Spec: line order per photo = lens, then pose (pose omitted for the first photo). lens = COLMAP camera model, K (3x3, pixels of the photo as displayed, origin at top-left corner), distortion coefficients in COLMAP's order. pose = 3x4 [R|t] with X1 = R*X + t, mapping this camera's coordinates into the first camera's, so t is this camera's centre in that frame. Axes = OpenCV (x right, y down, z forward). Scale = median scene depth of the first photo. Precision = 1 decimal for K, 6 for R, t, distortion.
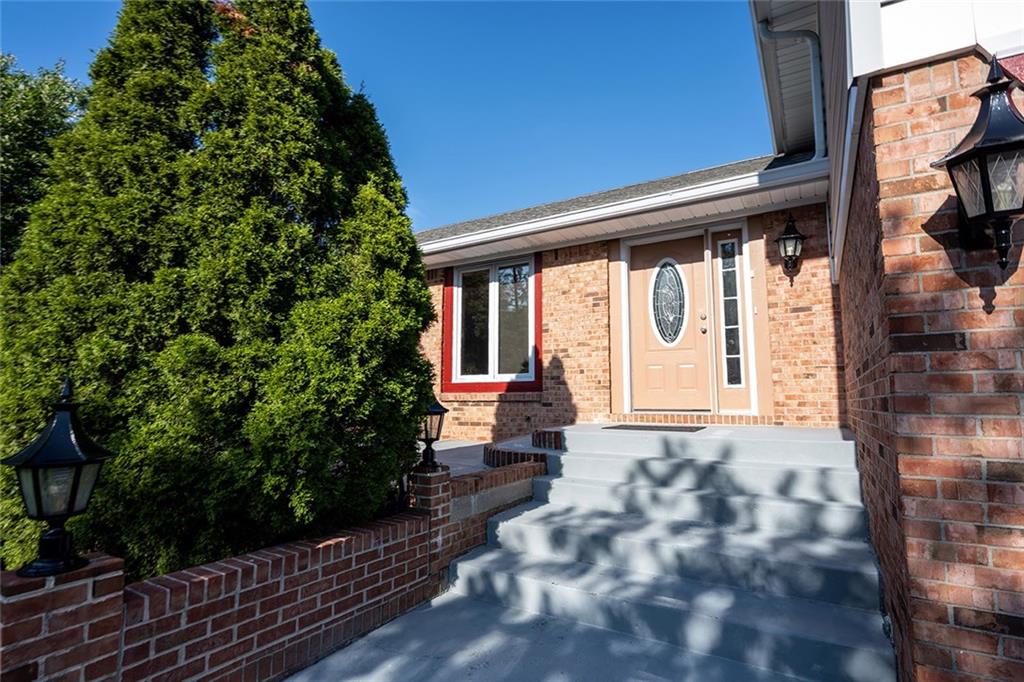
lens RADIAL K [[504.1, 0, 516.7], [0, 504.1, 345.6], [0, 0, 1]] dist [-0.001125, -0.000258]
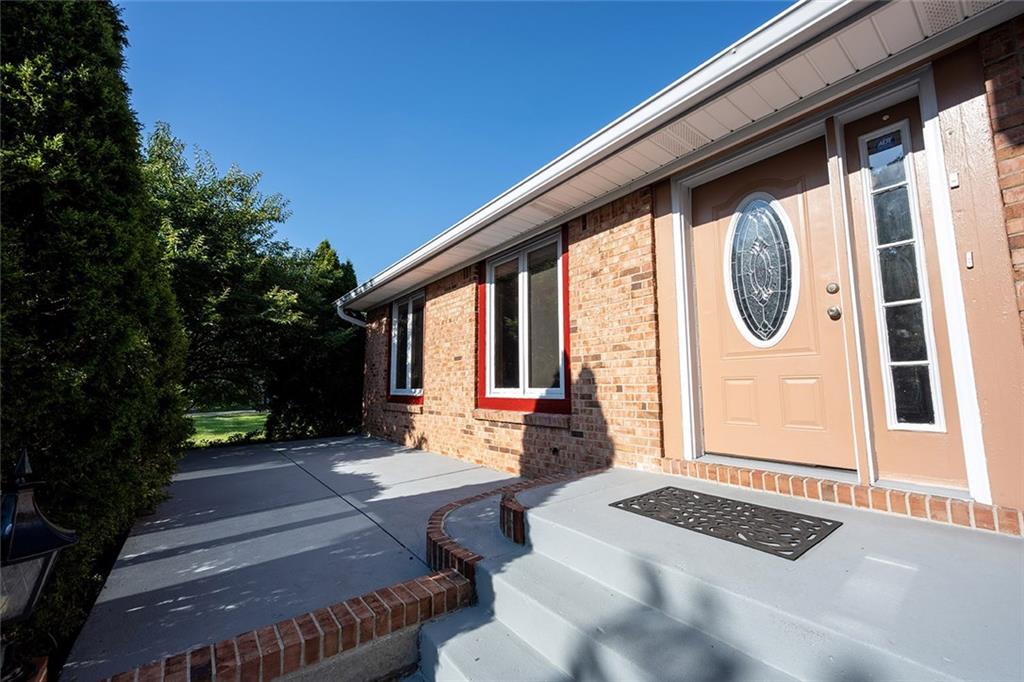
lens RADIAL K [[406.5, 0, 515.6], [0, 406.5, 342.8], [0, 0, 1]] dist [0.001333, 0.000103]
pose [[0.933126, -0.045700, -0.356633, 0.191401], [0.045707, 0.998919, -0.008413, -0.010442], [0.356633, -0.008450, 0.934207, 0.440778]]
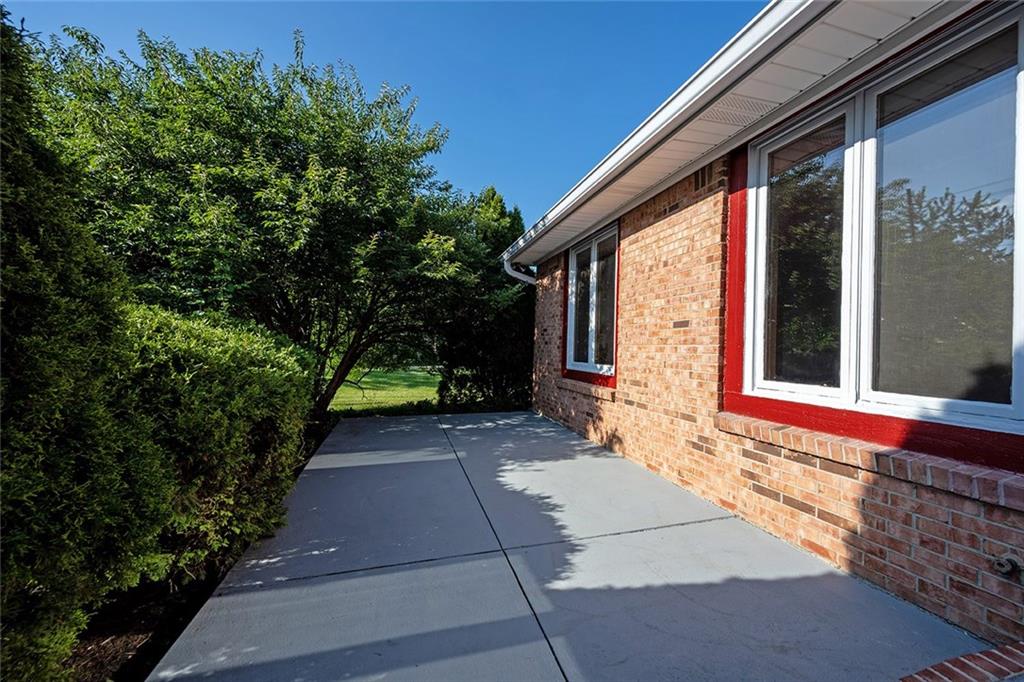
lens RADIAL K [[406.5, 0, 510.9], [0, 406.5, 345.0], [0, 0, 1]] dist [0.001333, 0.000103]
pose [[0.716066, 0.012789, -0.697915, -0.020512], [0.051908, 0.996088, 0.071511, -0.012827], [0.696100, -0.087434, 0.712601, 0.668083]]
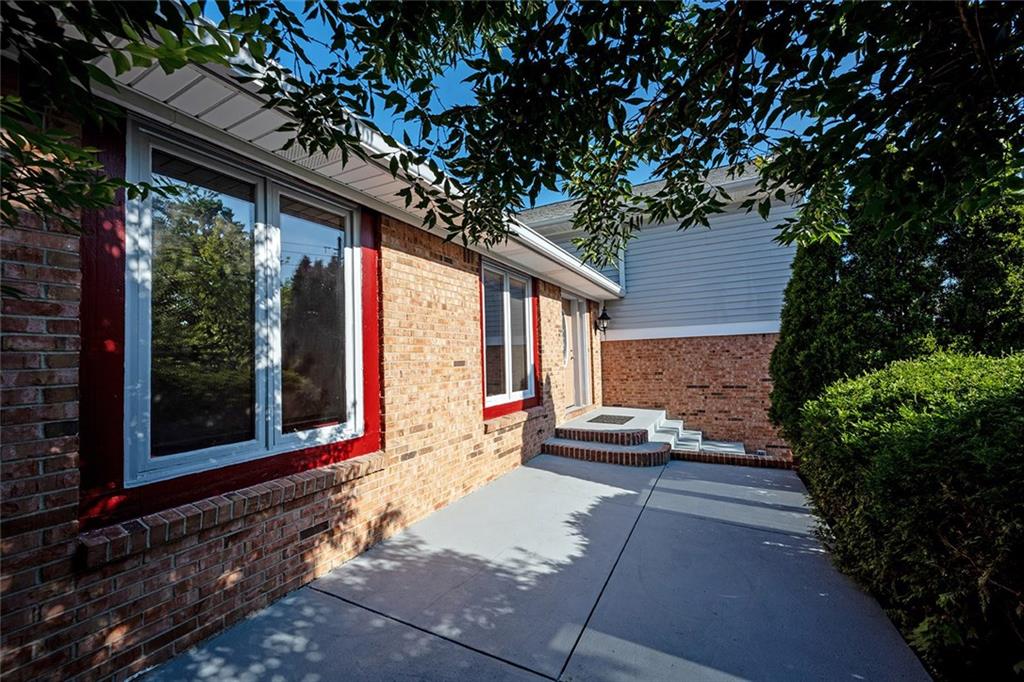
lens RADIAL K [[406.5, 0, 509.5], [0, 406.5, 342.0], [0, 0, 1]] dist [0.001333, 0.000103]
pose [[-0.060778, 0.045194, 0.997128, -0.878942], [-0.083384, 0.995253, -0.050192, 0.001517], [-0.994662, -0.086195, -0.056721, 1.162612]]
